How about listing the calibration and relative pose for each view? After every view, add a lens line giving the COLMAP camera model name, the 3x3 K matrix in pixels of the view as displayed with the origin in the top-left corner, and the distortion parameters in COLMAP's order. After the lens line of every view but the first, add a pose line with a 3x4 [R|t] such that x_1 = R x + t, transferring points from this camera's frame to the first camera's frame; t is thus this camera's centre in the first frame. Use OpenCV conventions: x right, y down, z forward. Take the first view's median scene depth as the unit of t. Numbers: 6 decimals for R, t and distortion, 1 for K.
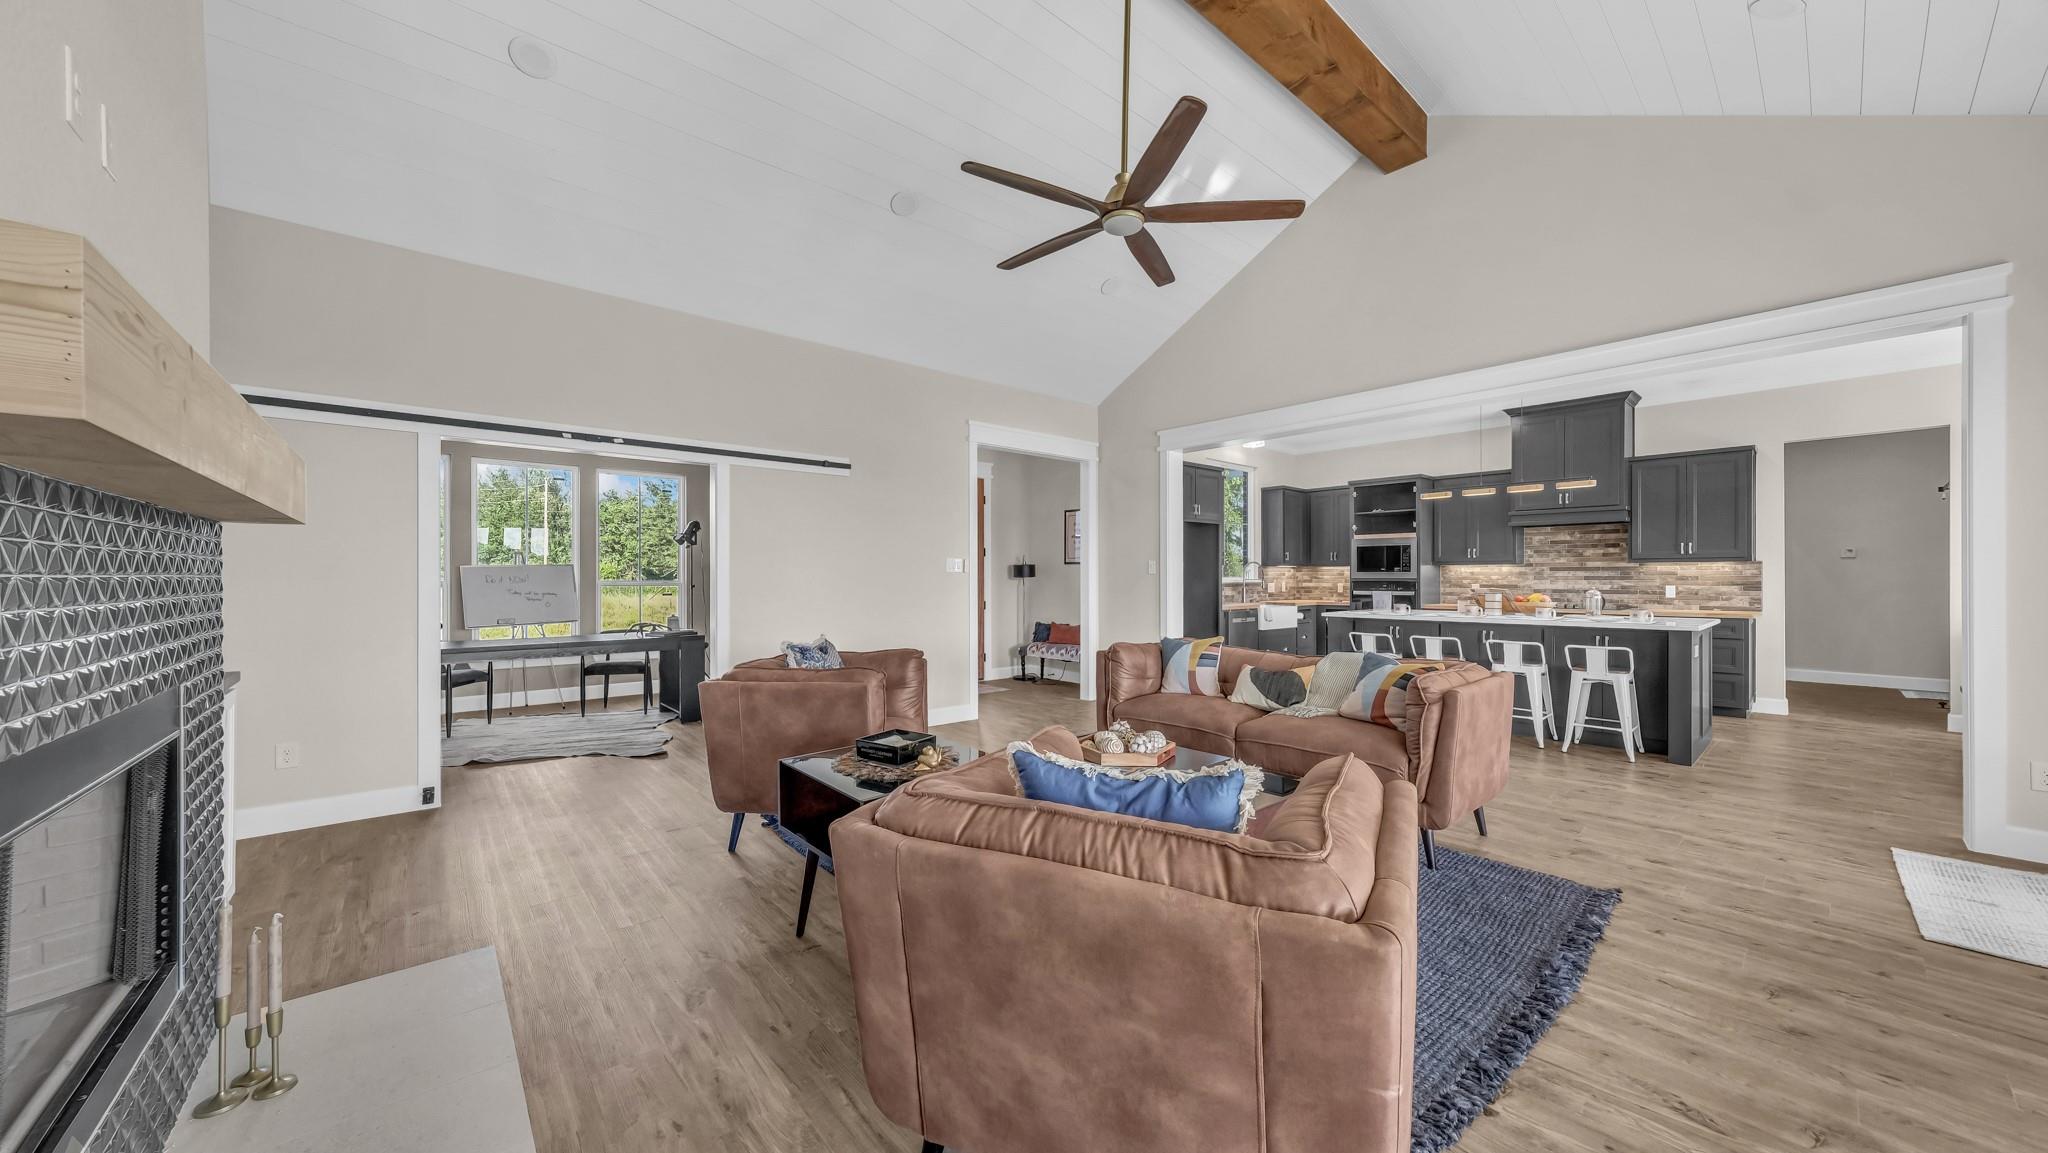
lens RADIAL K [[700.2, 0, 1021.8], [0, 700.2, 580.2], [0, 0, 1]] dist [0.002581, 0.000052]
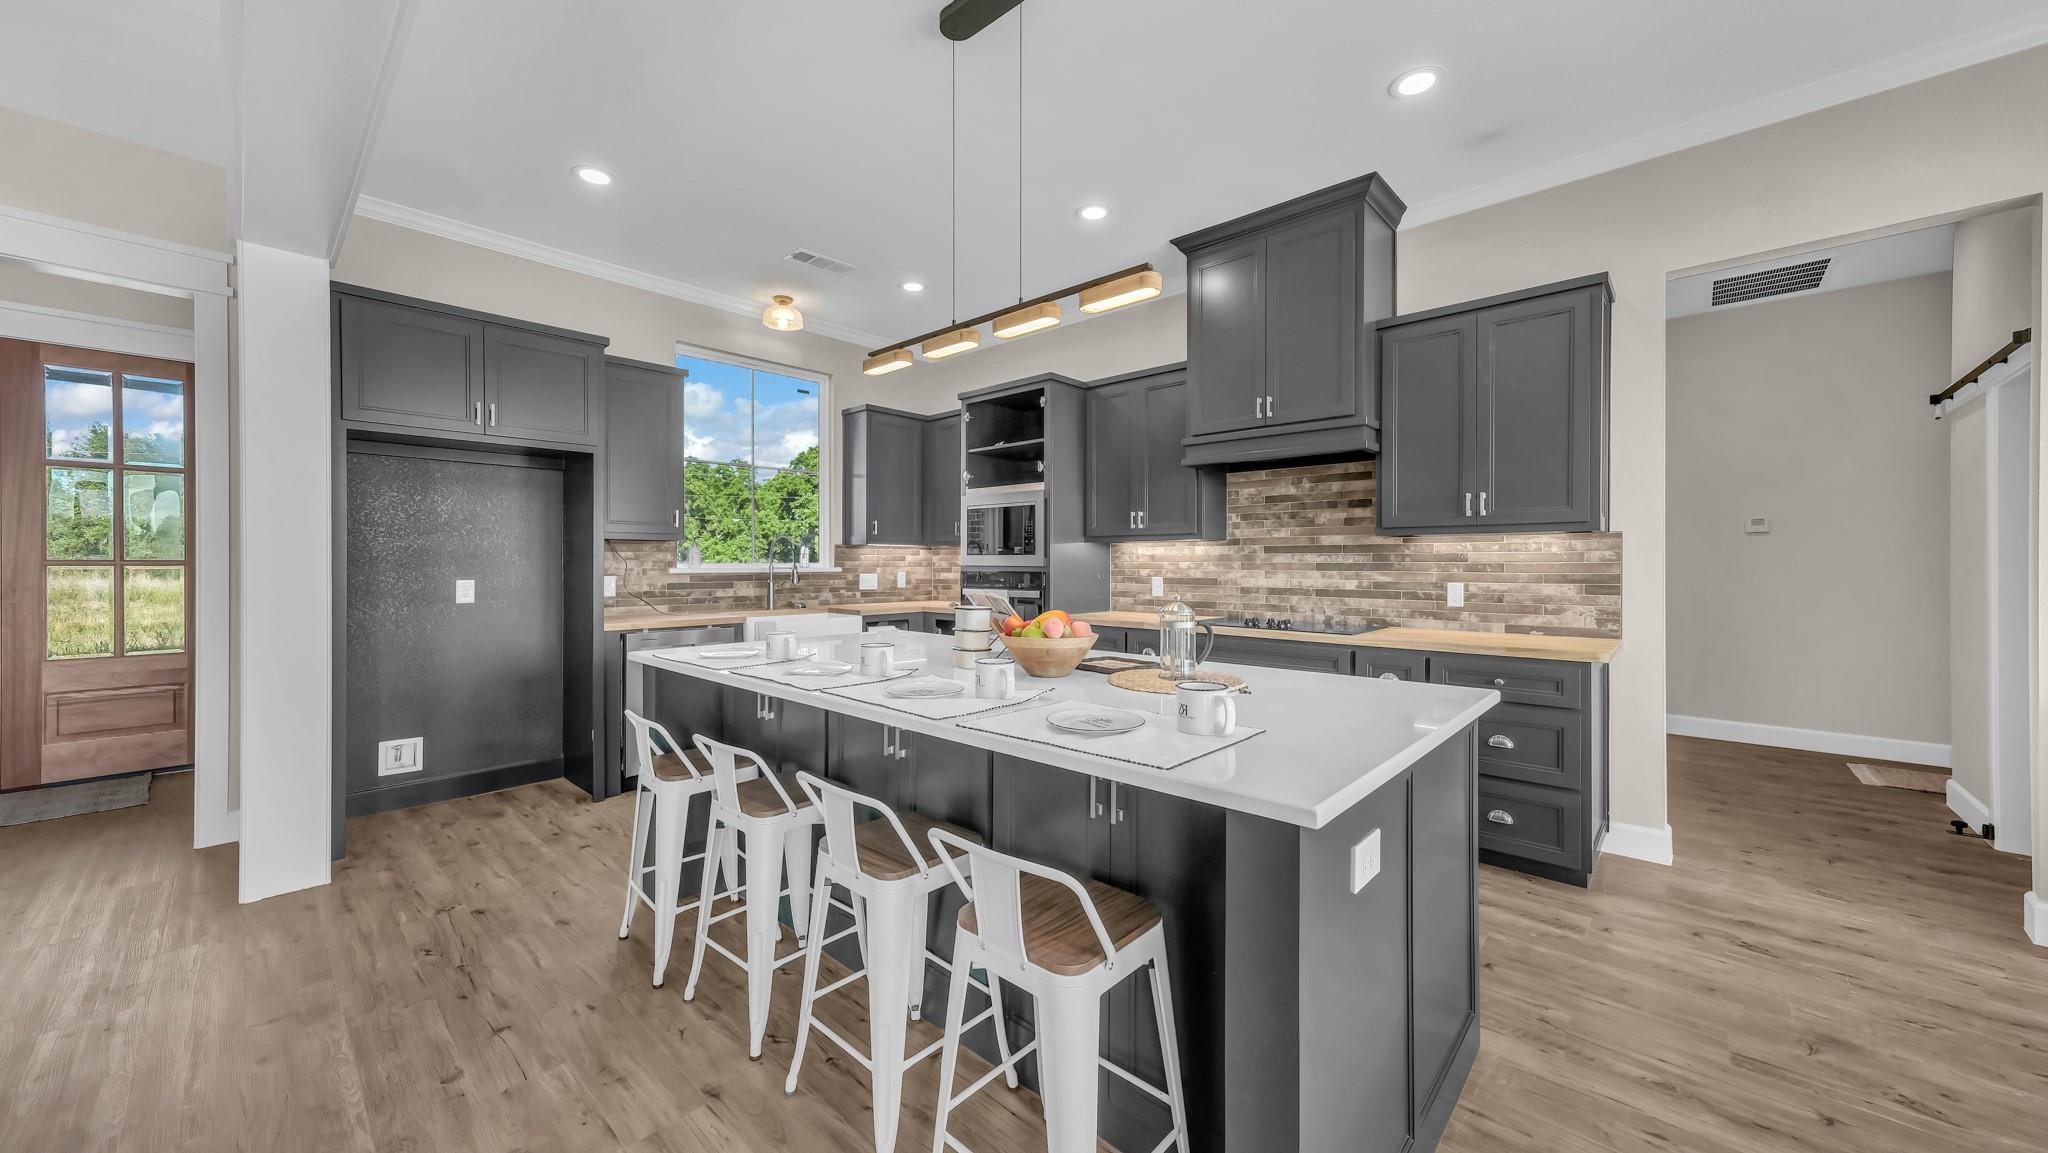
lens RADIAL K [[700.2, 0, 1026.8], [0, 700.2, 566.6], [0, 0, 1]] dist [0.002581, 0.000052]
pose [[0.995590, 0.000254, 0.093809, 0.553171], [-0.000528, 0.999996, 0.002892, -0.004568], [-0.093808, -0.002929, 0.995586, 0.513632]]
